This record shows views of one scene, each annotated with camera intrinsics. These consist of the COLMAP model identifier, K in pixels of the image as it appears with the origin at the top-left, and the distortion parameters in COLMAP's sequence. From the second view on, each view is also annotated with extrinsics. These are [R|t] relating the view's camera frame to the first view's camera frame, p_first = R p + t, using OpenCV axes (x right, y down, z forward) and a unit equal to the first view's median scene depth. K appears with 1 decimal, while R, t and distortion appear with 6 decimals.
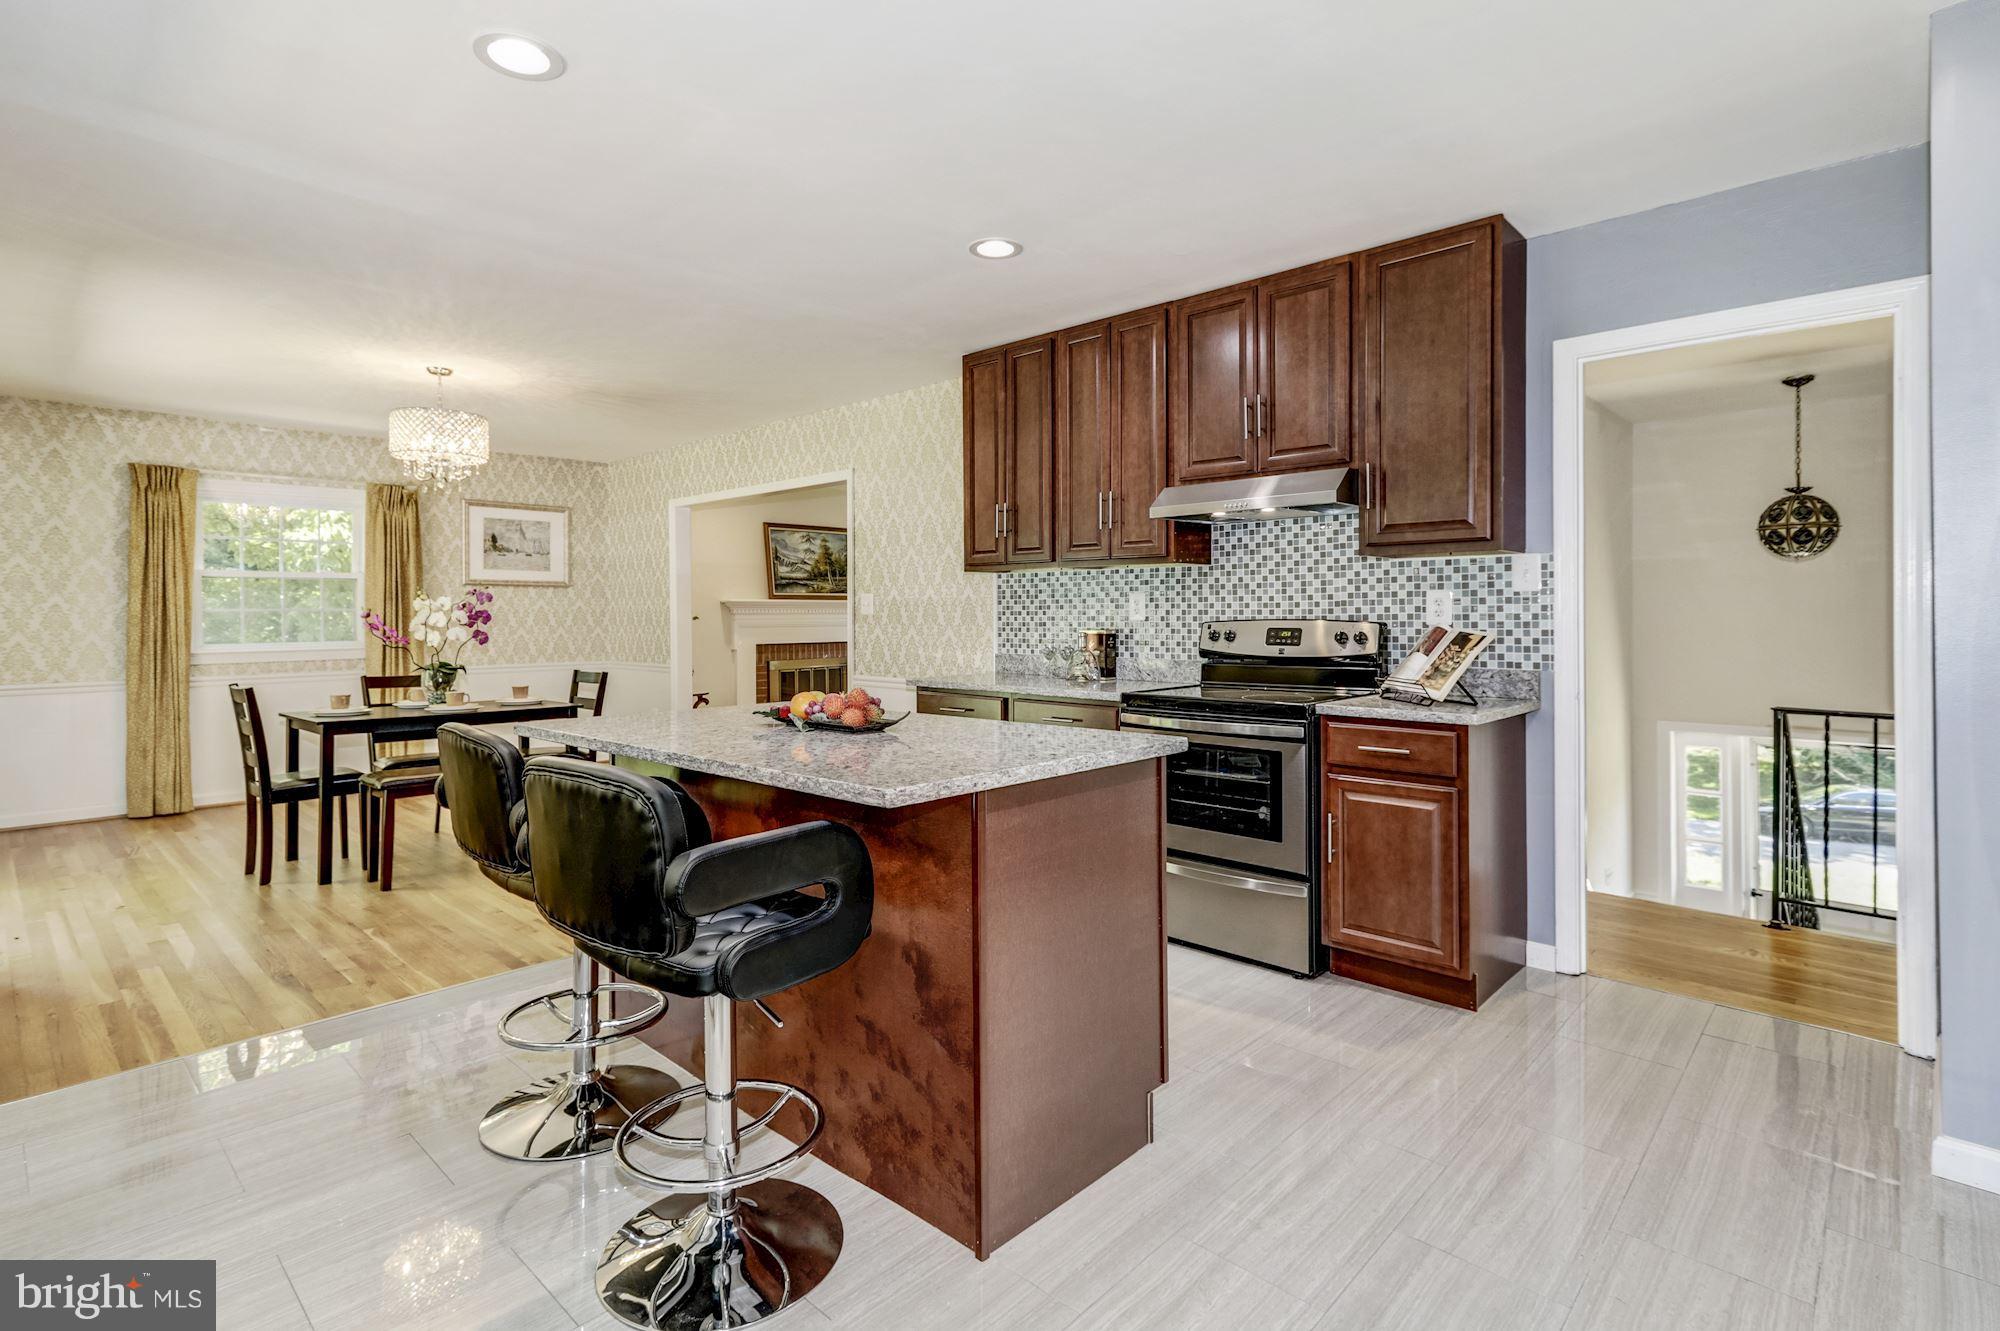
lens RADIAL K [[934.7, 0, 964.1], [0, 934.7, 607.5], [0, 0, 1]] dist [0.005436, 0.002344]
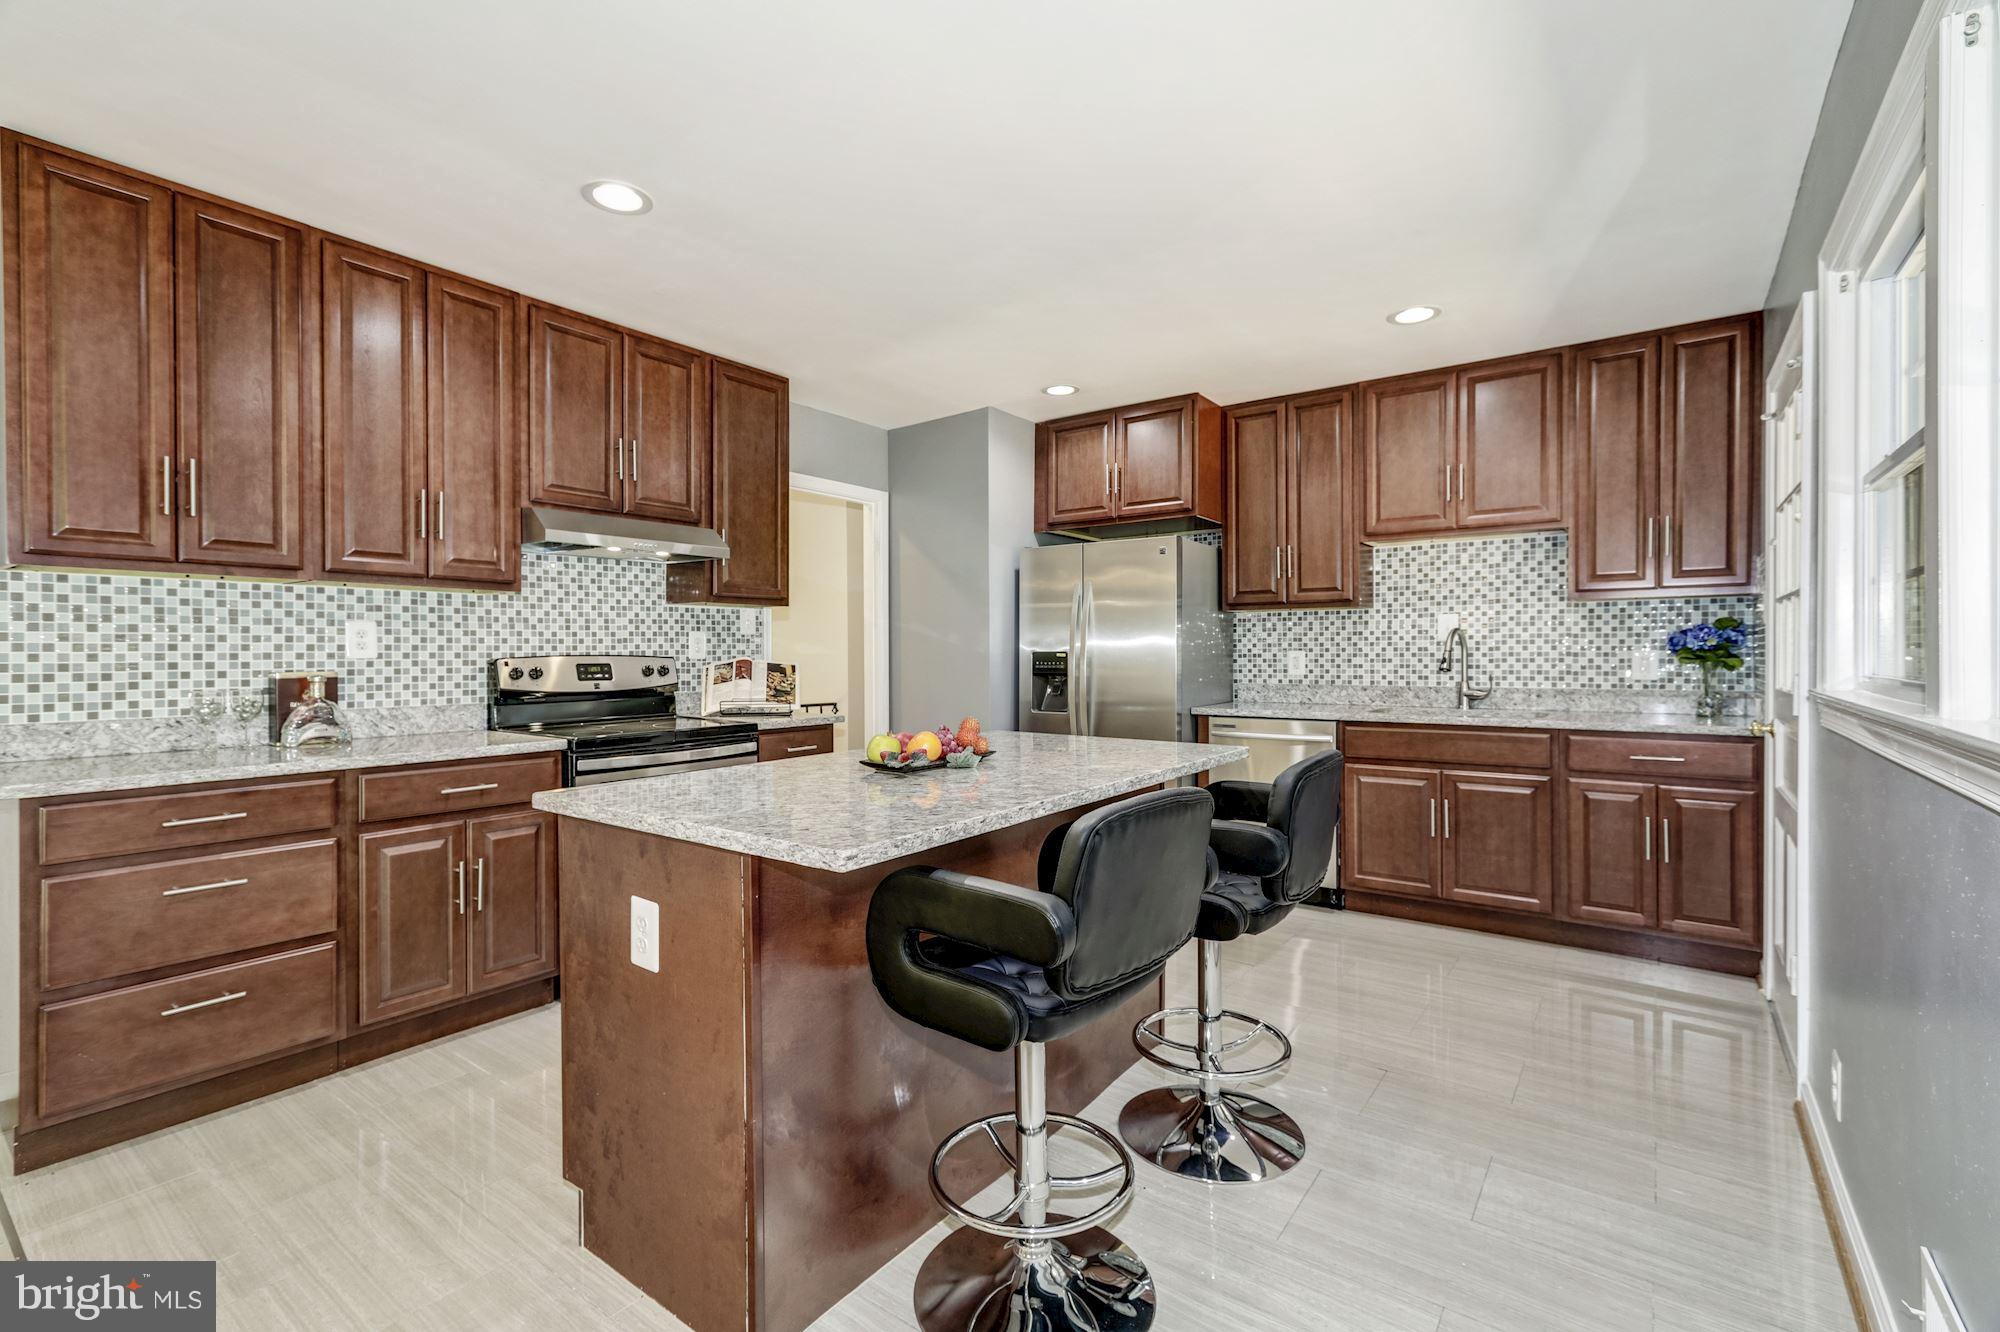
lens RADIAL K [[868.0, 0, 1039.6], [0, 868.0, 661.3], [0, 0, 1]] dist [0.004166, 0.003599]
pose [[-0.130550, -0.007372, 0.991414, -0.646203], [-0.003600, 0.999969, 0.006962, 0.010599], [-0.991435, -0.002660, -0.130572, 0.612727]]
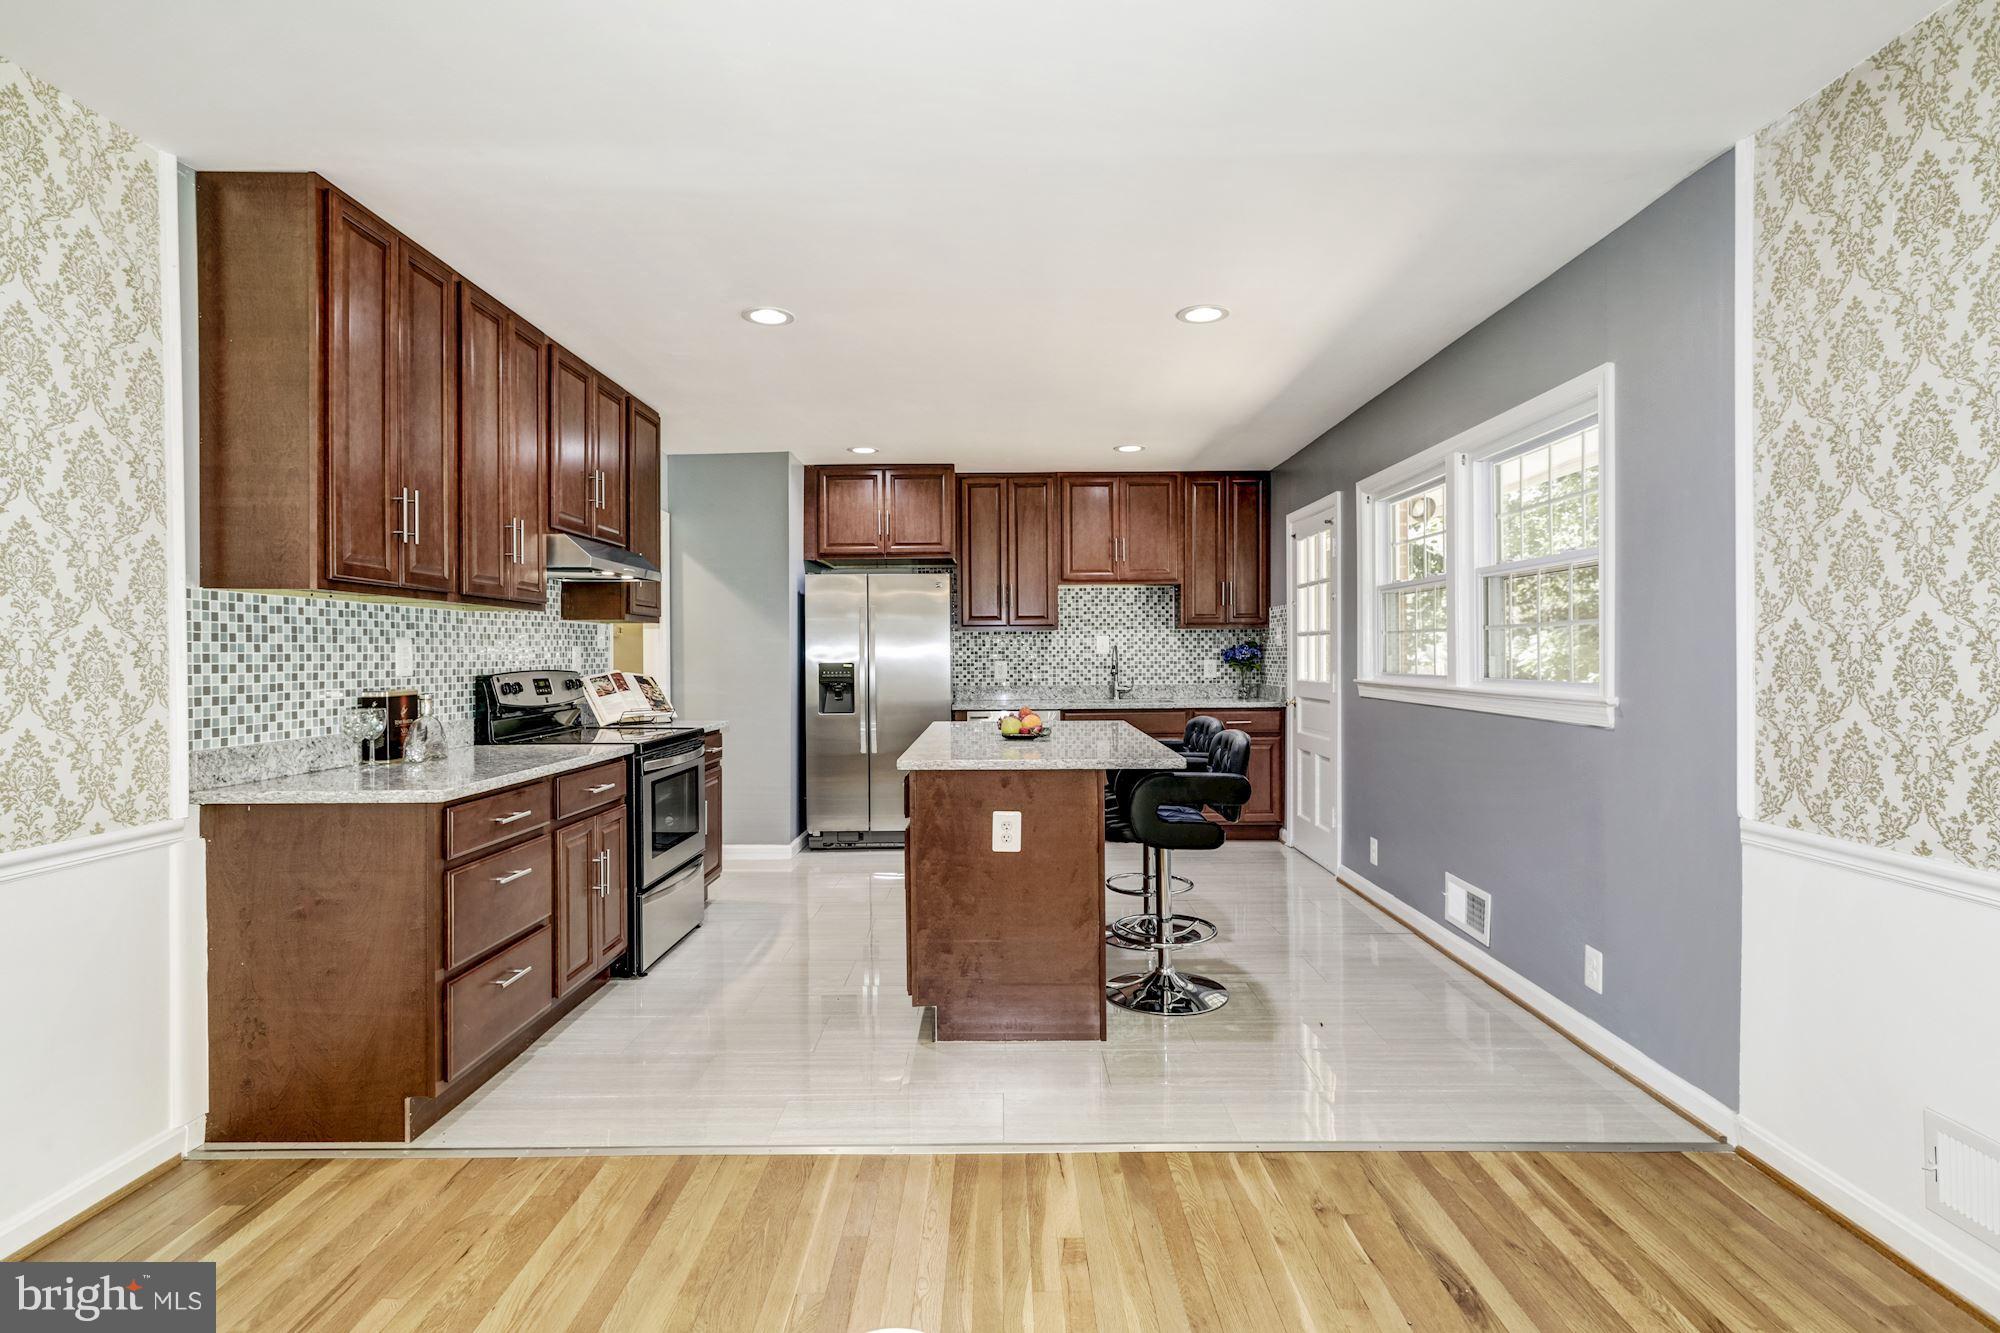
lens RADIAL K [[934.7, 0, 1011.8], [0, 934.7, 662.9], [0, 0, 1]] dist [0.005436, 0.002344]
pose [[-0.686135, 0.001052, 0.727473, -0.777398], [0.002946, 0.999995, 0.001333, 0.004320], [-0.727468, 0.003058, -0.686134, 1.292583]]
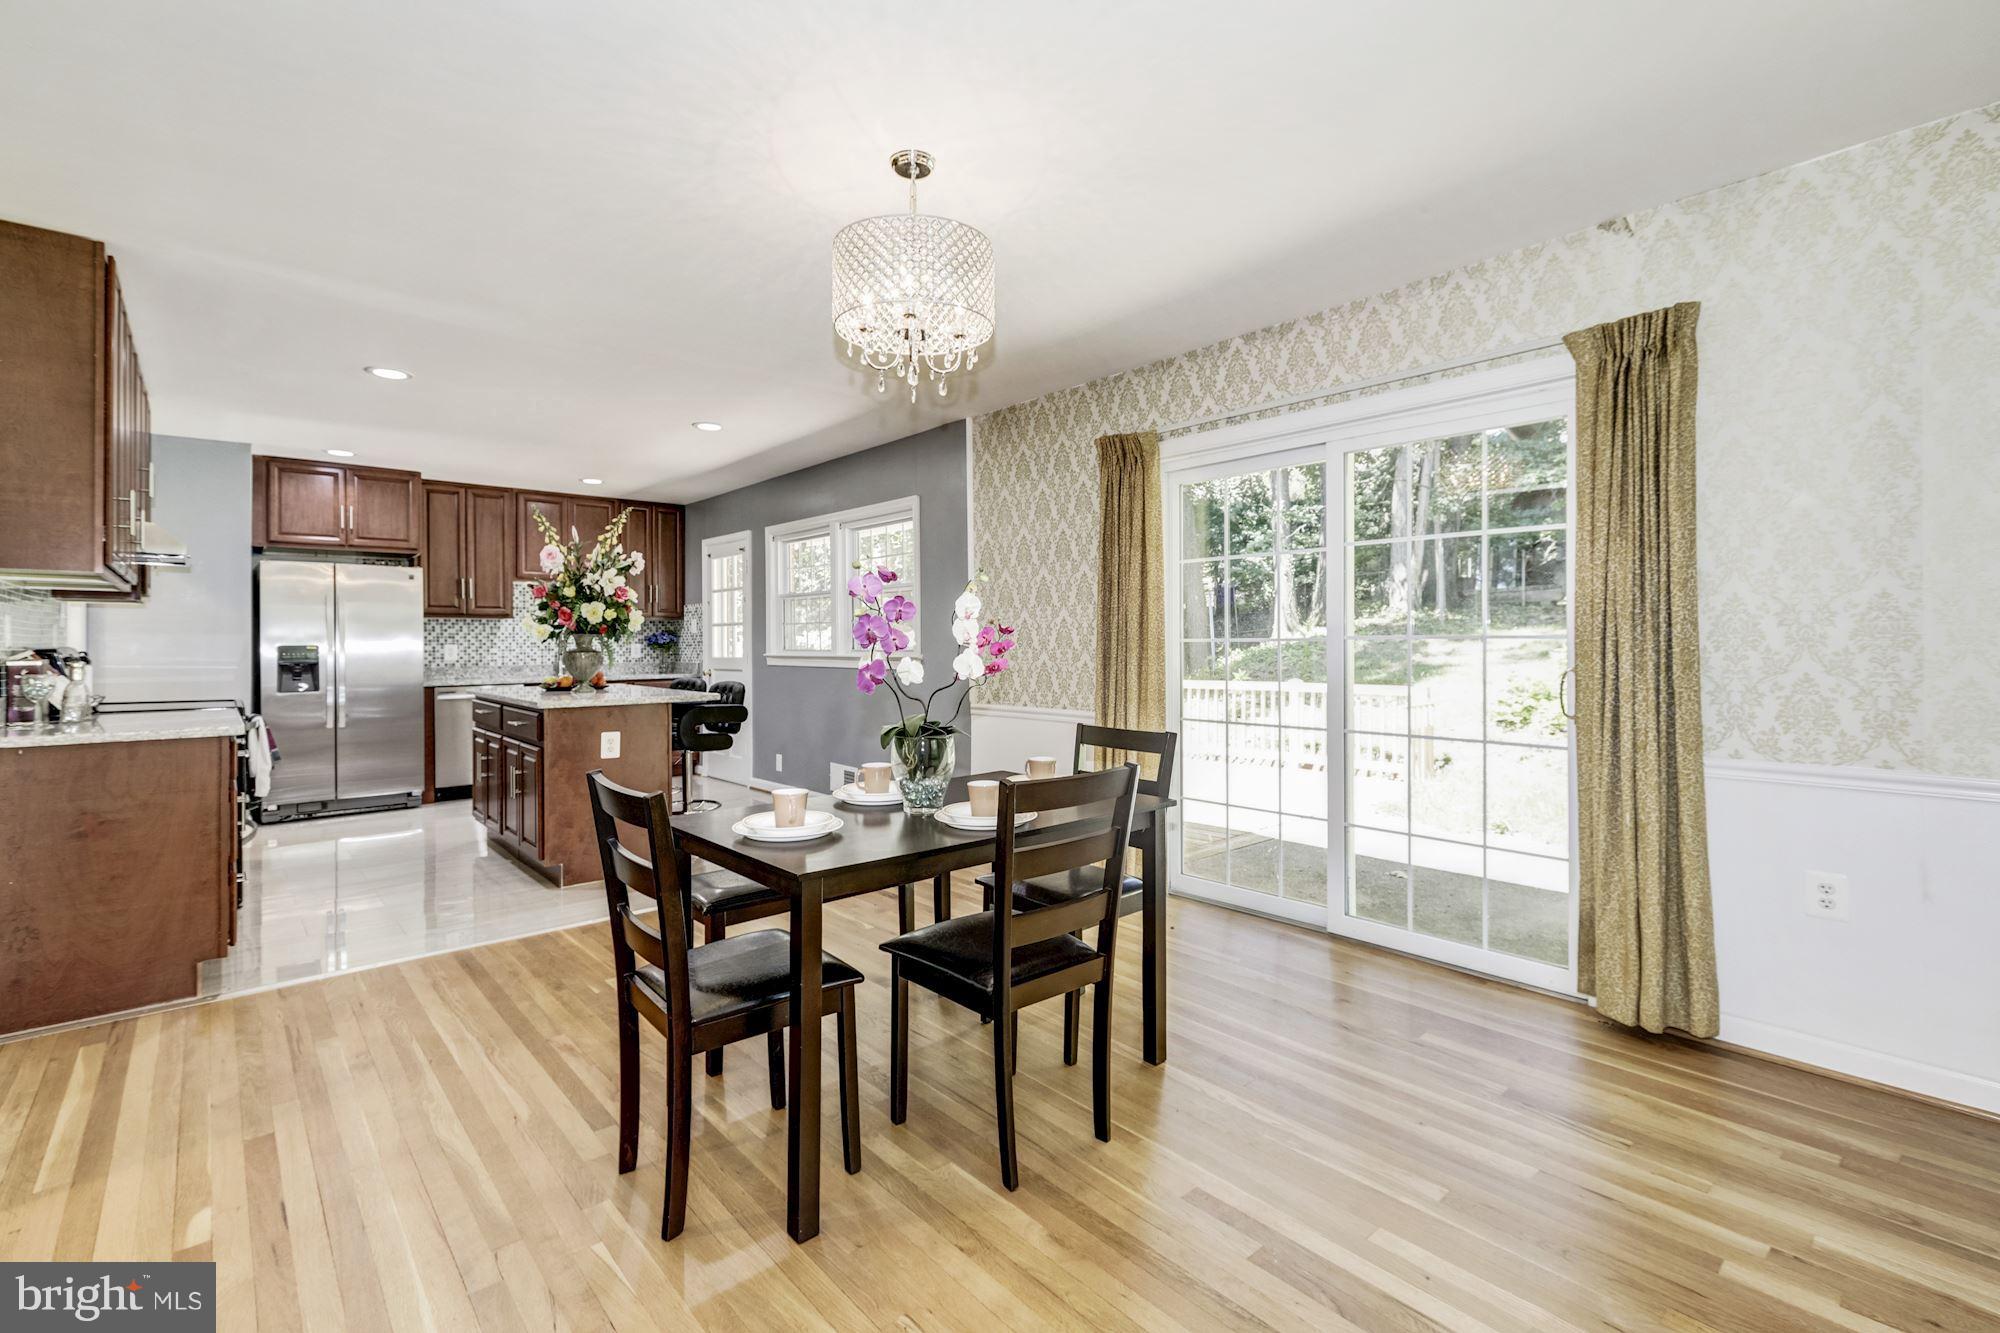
lens RADIAL K [[868.0, 0, 997.8], [0, 868.0, 640.9], [0, 0, 1]] dist [0.004166, 0.003599]
pose [[-0.996551, 0.011077, 0.082242, -0.811493], [0.010215, 0.999888, -0.010899, 0.027506], [-0.082354, -0.010021, -0.996553, 1.874884]]
